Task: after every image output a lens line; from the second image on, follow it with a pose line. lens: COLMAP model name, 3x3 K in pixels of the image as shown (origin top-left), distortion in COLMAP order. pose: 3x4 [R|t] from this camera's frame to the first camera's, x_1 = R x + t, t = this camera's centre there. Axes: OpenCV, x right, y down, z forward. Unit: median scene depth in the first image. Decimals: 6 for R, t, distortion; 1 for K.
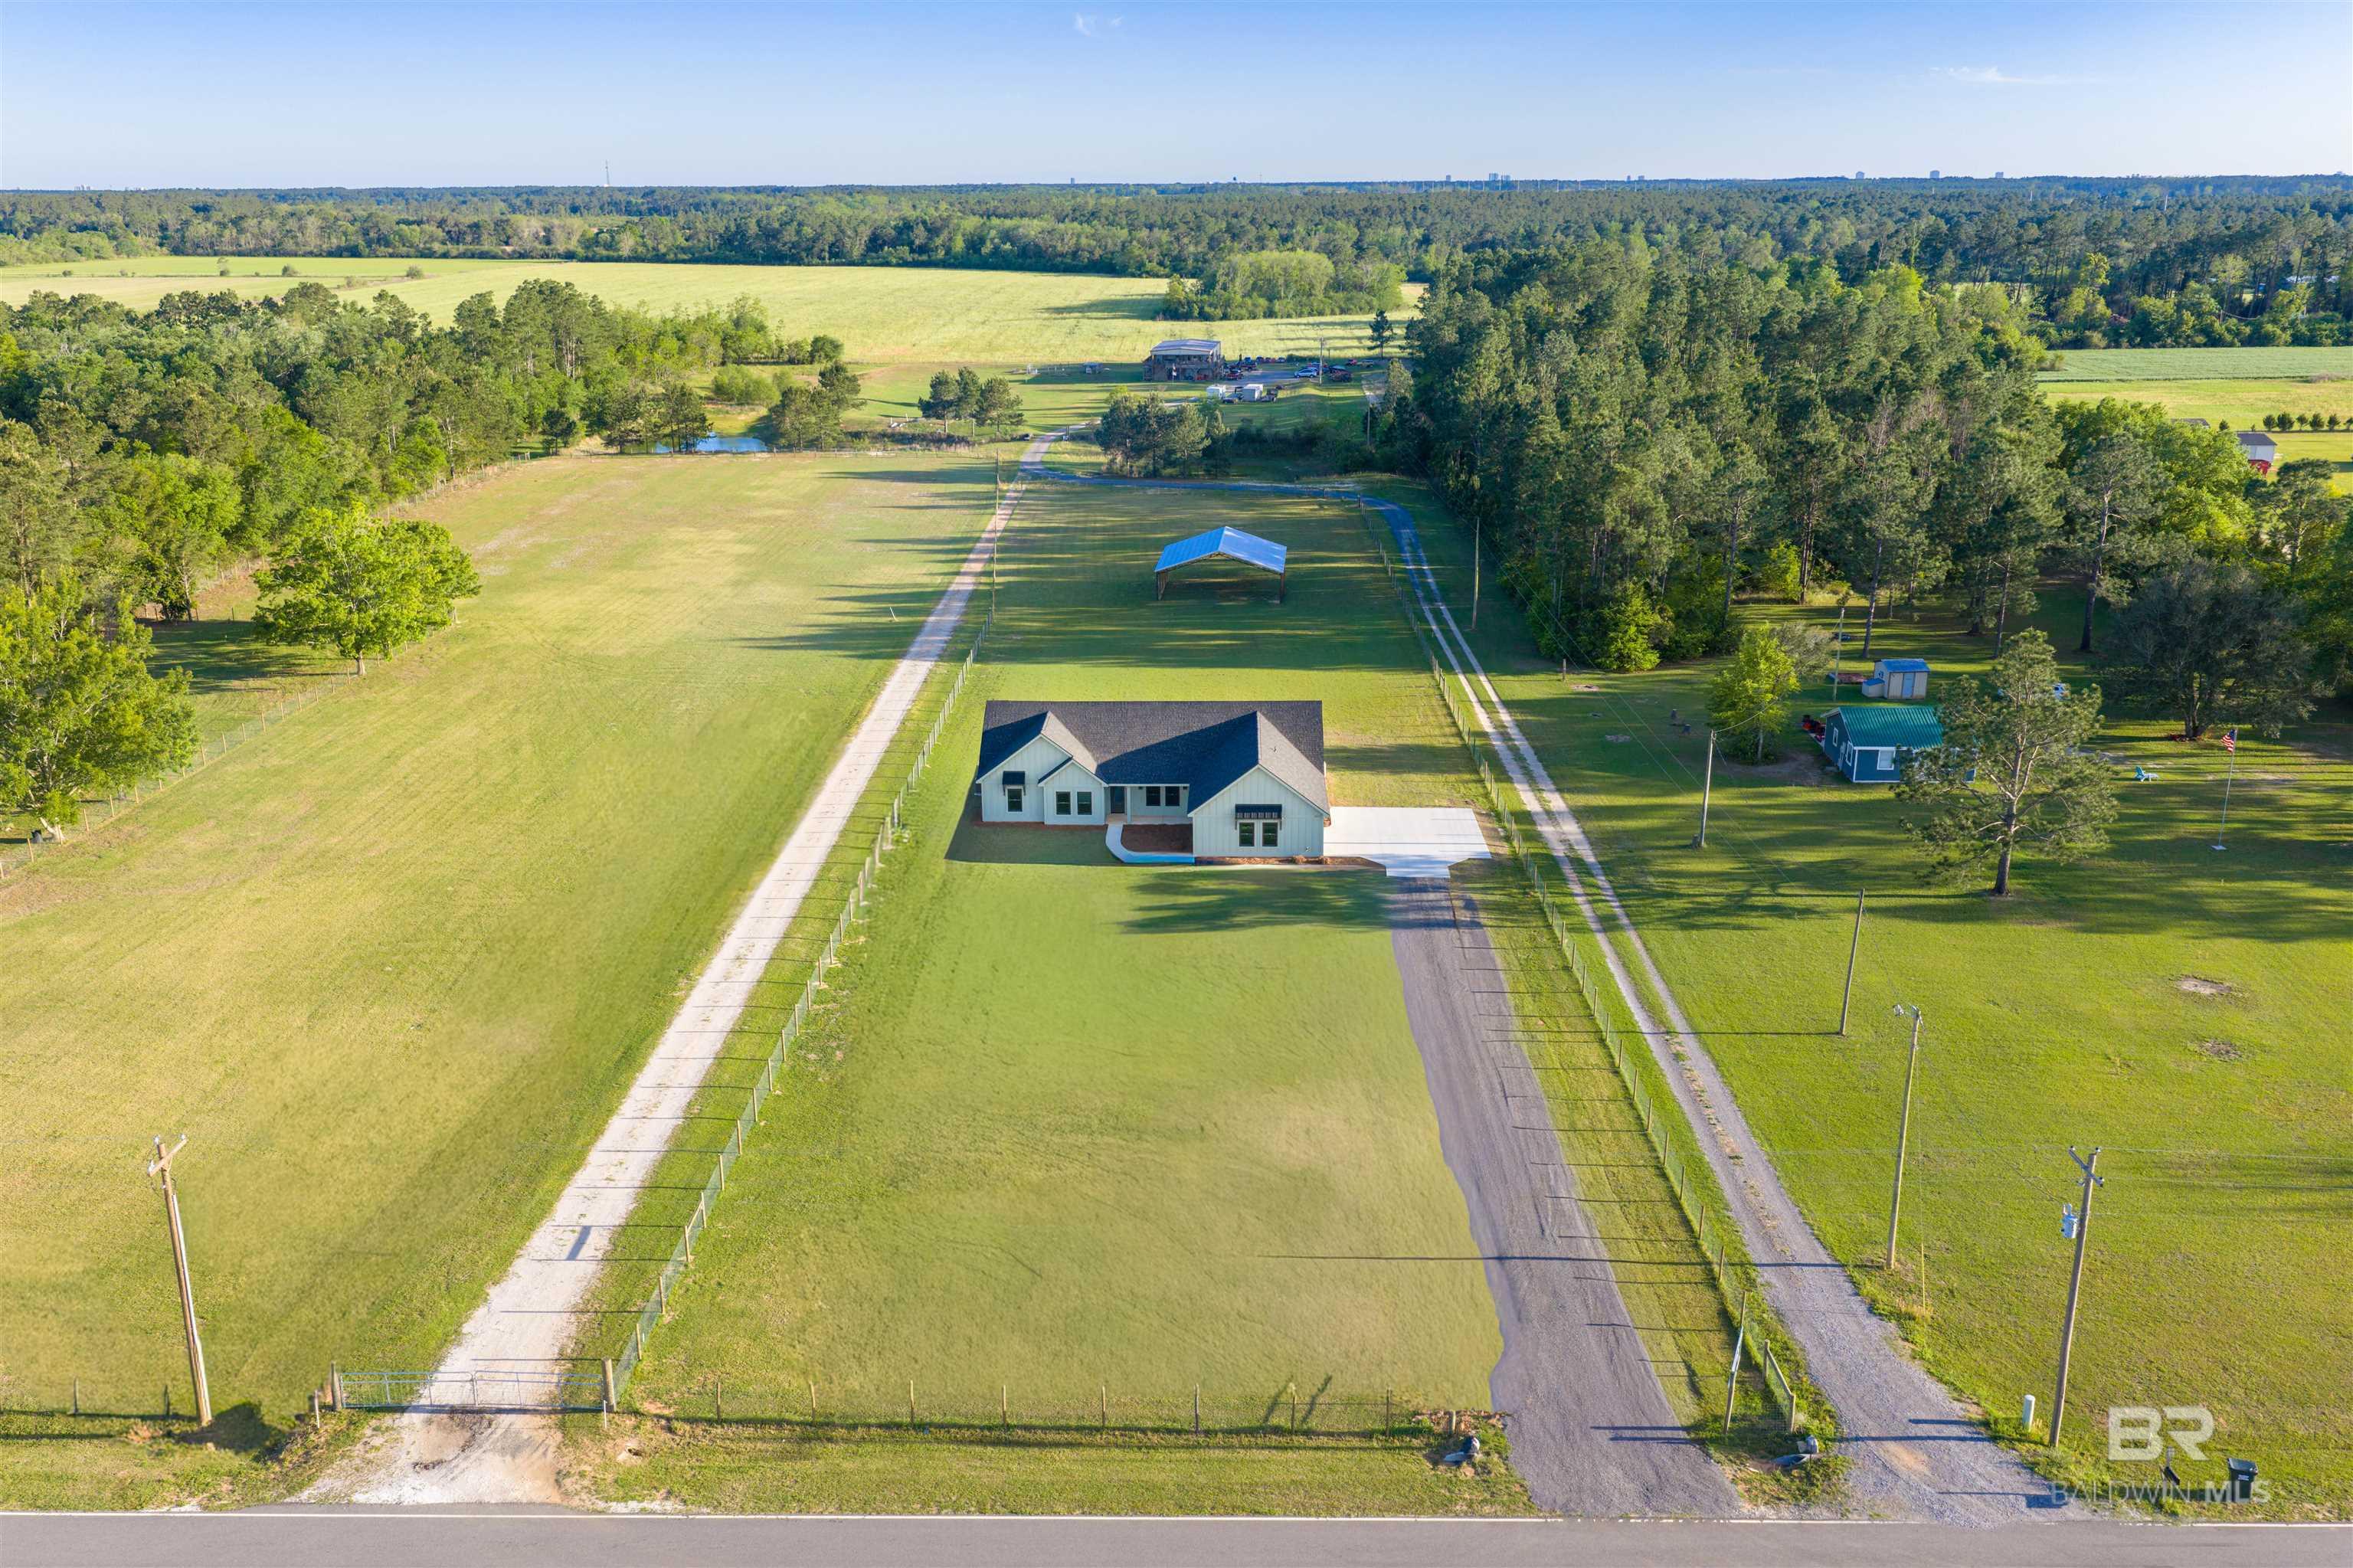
lens RADIAL K [[1964.8, 0, 1182.2], [0, 1964.8, 784.7], [0, 0, 1]] dist [0.013308, -0.017753]
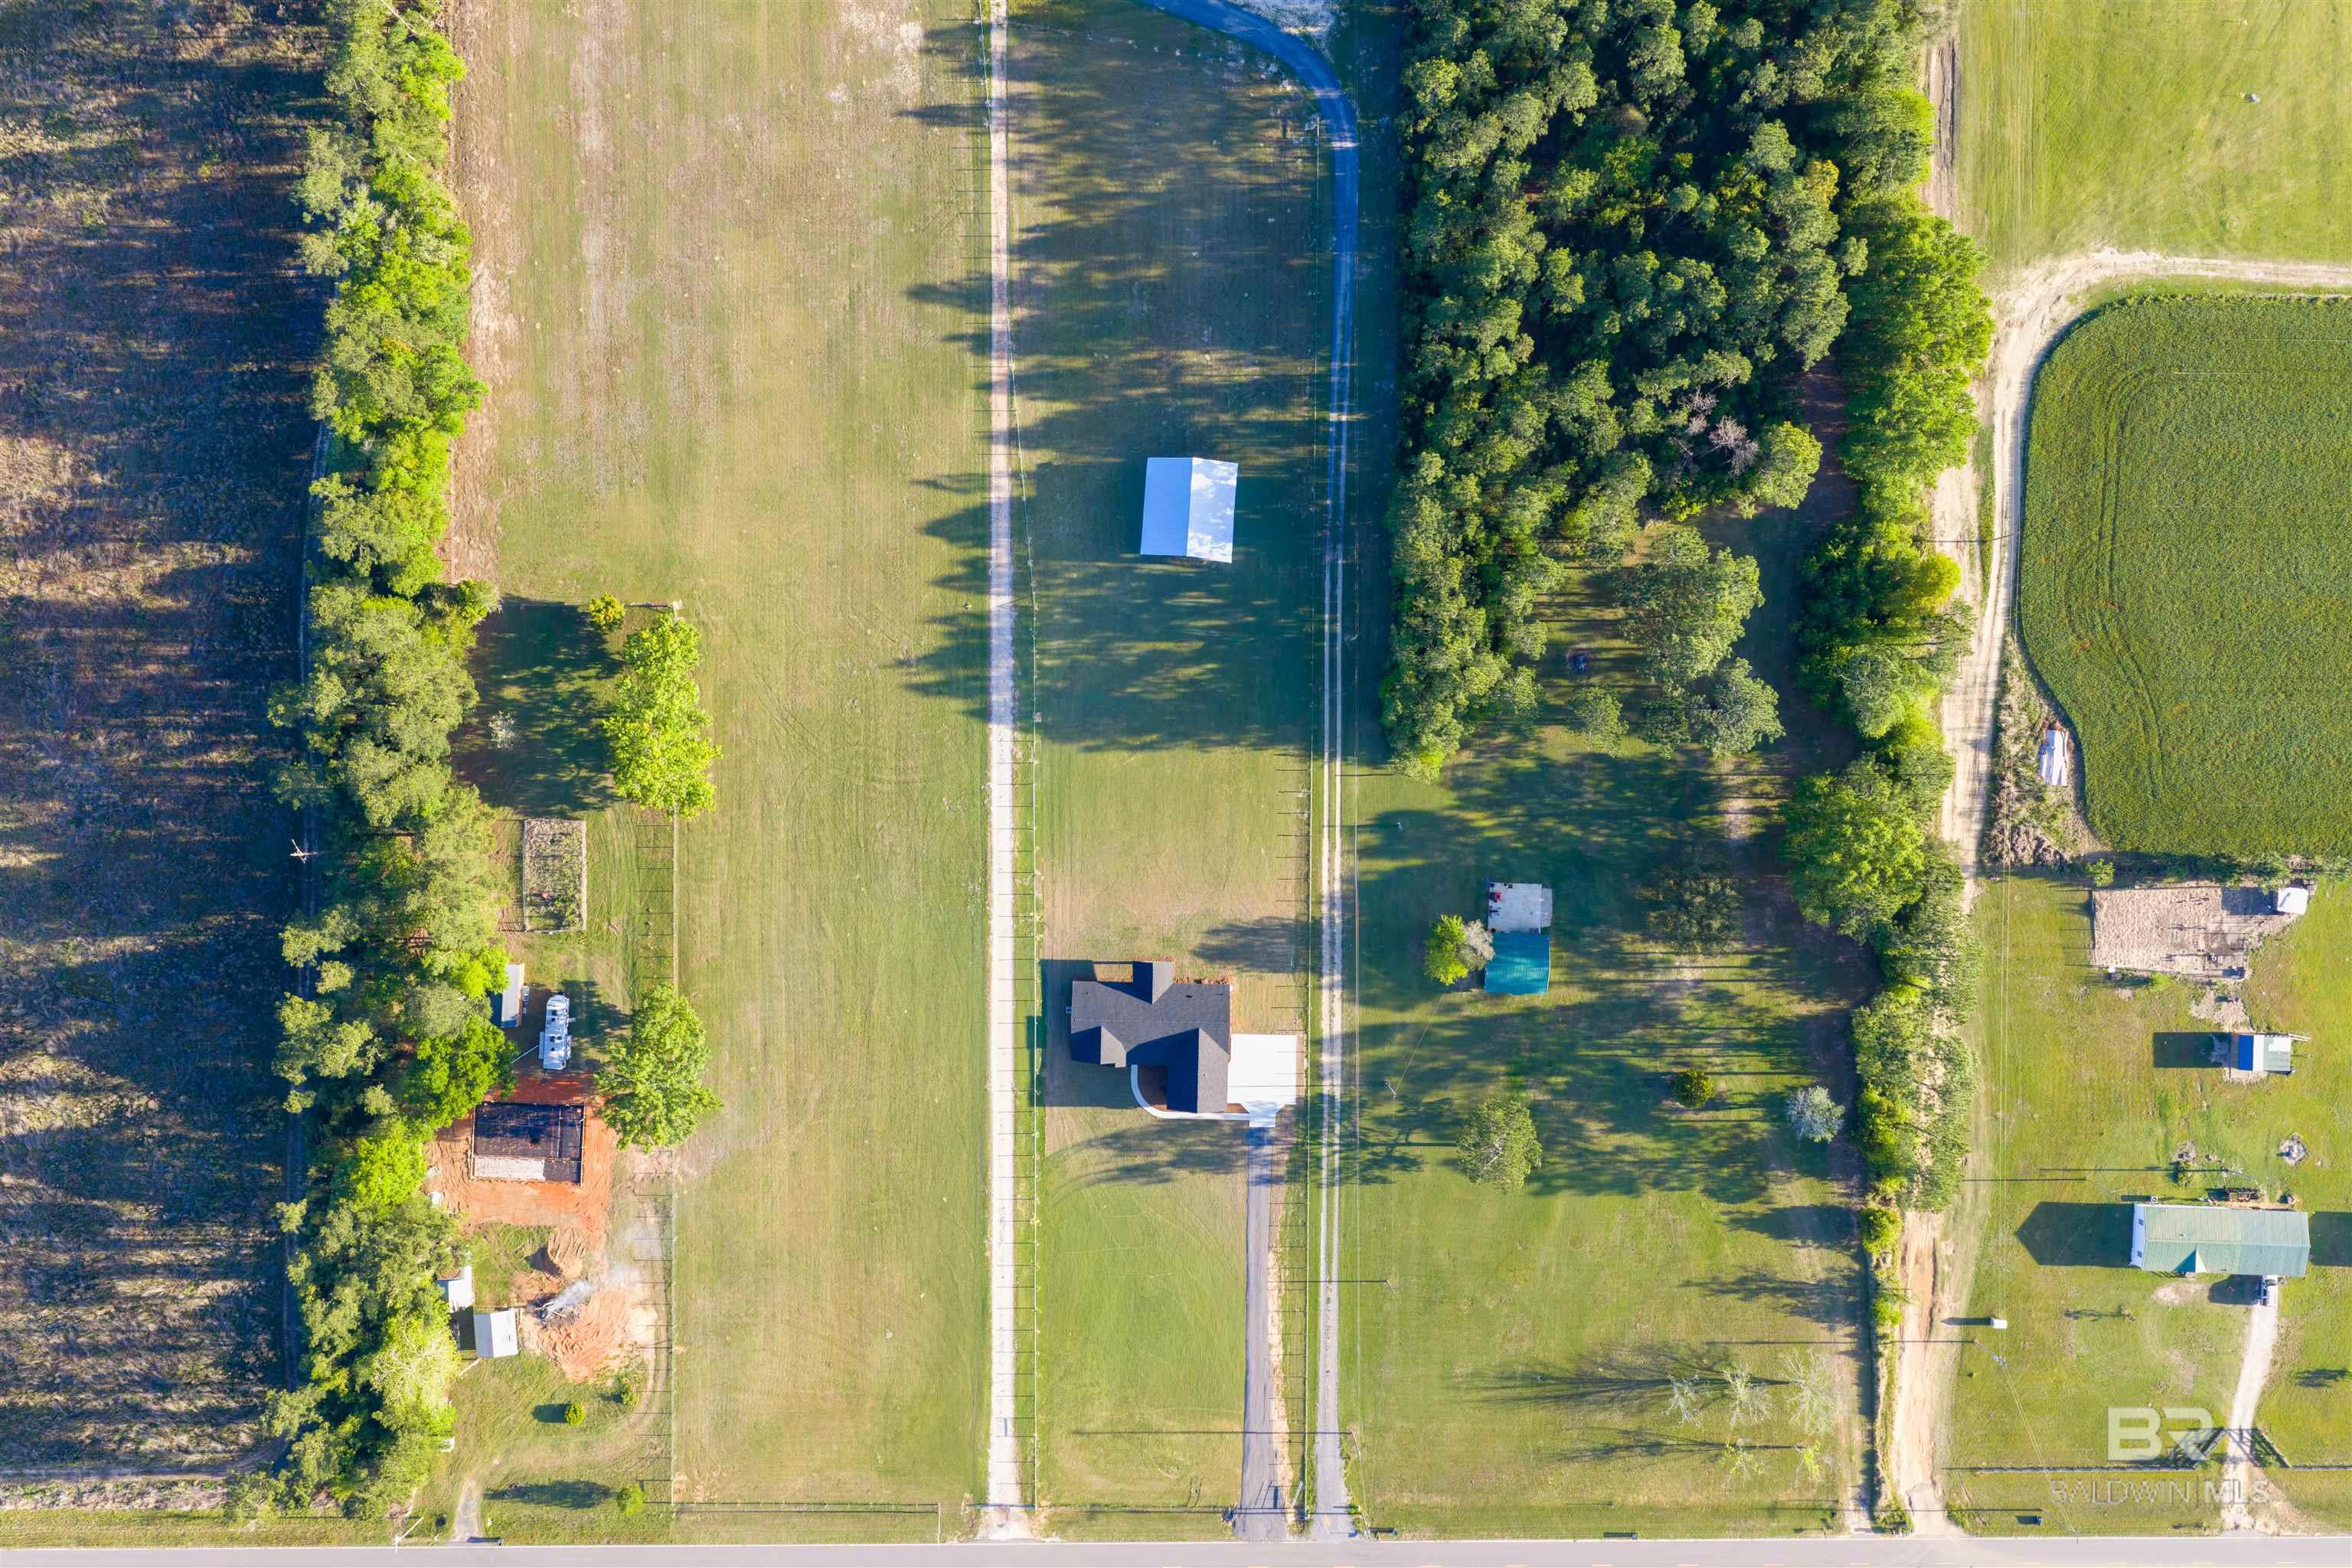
lens RADIAL K [[1935.2, 0, 1176.0], [0, 1935.2, 784.0], [0, 0, 1]] dist [0.016193, -0.016576]
pose [[0.999769, -0.007589, 0.020112, -0.028770], [-0.017113, 0.285285, 0.958290, -2.202026], [-0.013010, -0.958413, 0.285089, 0.677145]]
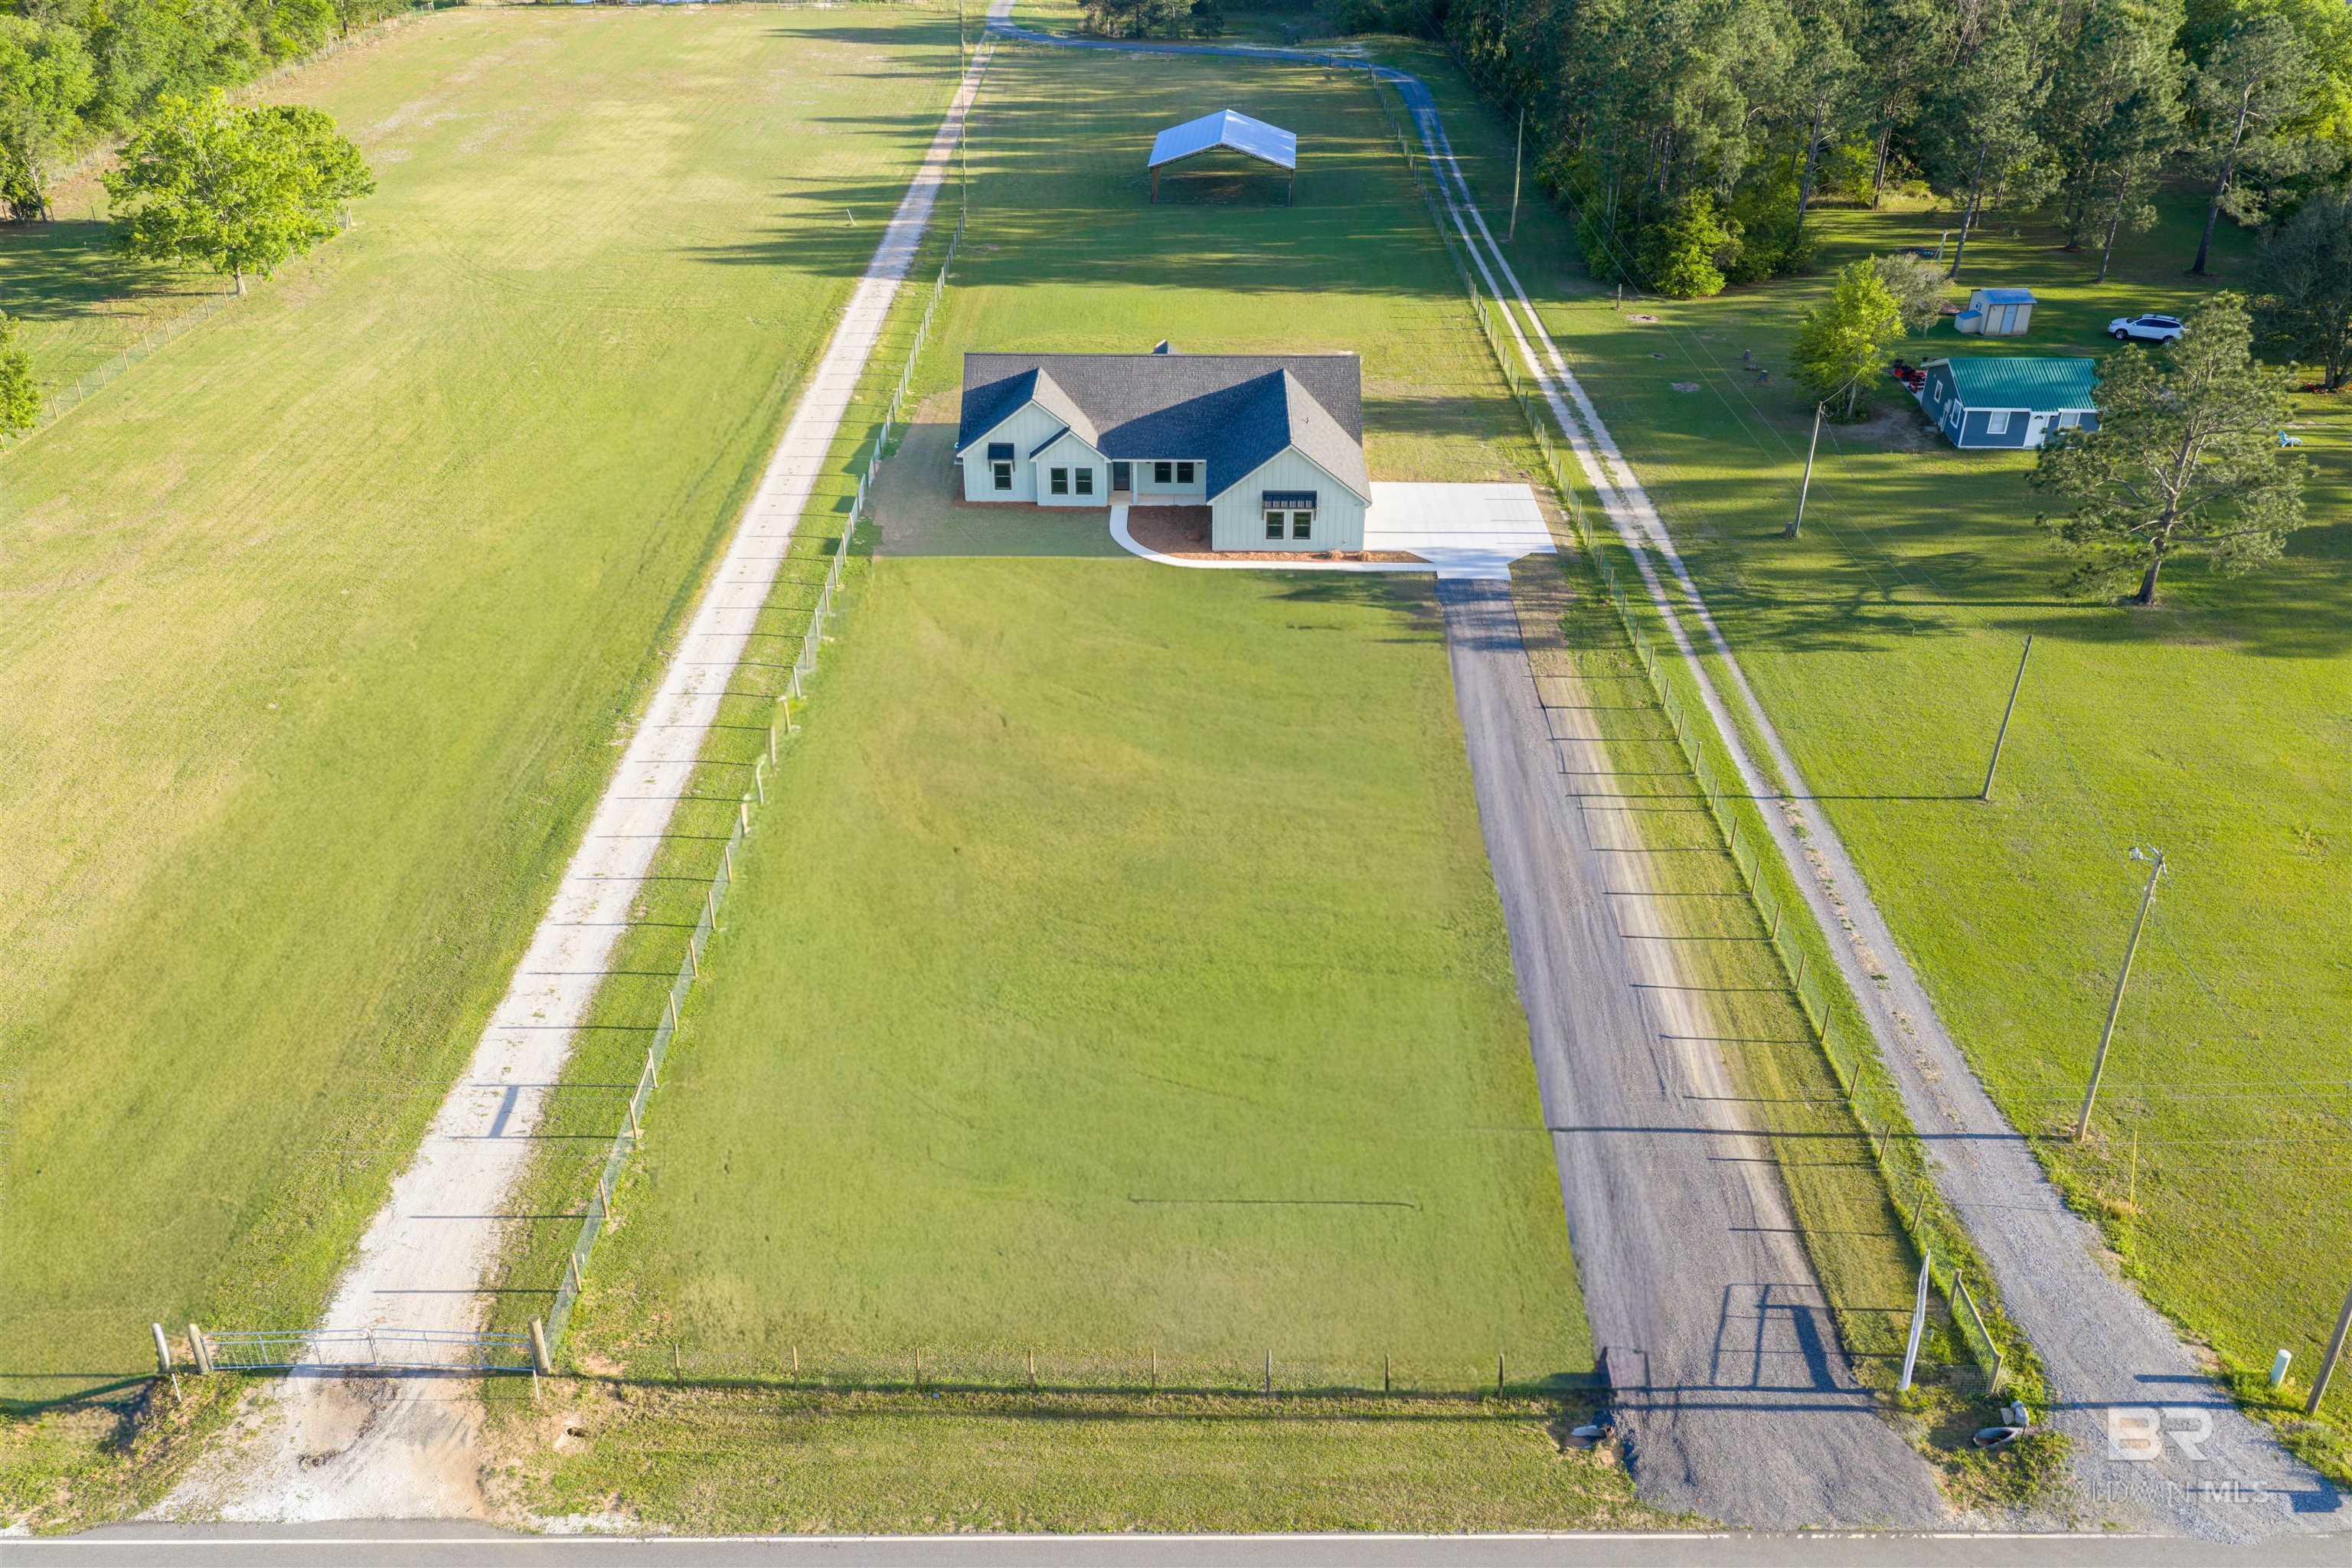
lens RADIAL K [[1944.8, 0, 1188.7], [0, 1944.8, 784.4], [0, 0, 1]] dist [0.010782, -0.013930]
pose [[0.999792, -0.001130, 0.020355, -0.021471], [-0.003413, 0.975089, 0.221787, -0.050269], [-0.020099, -0.221811, 0.974883, 0.138696]]
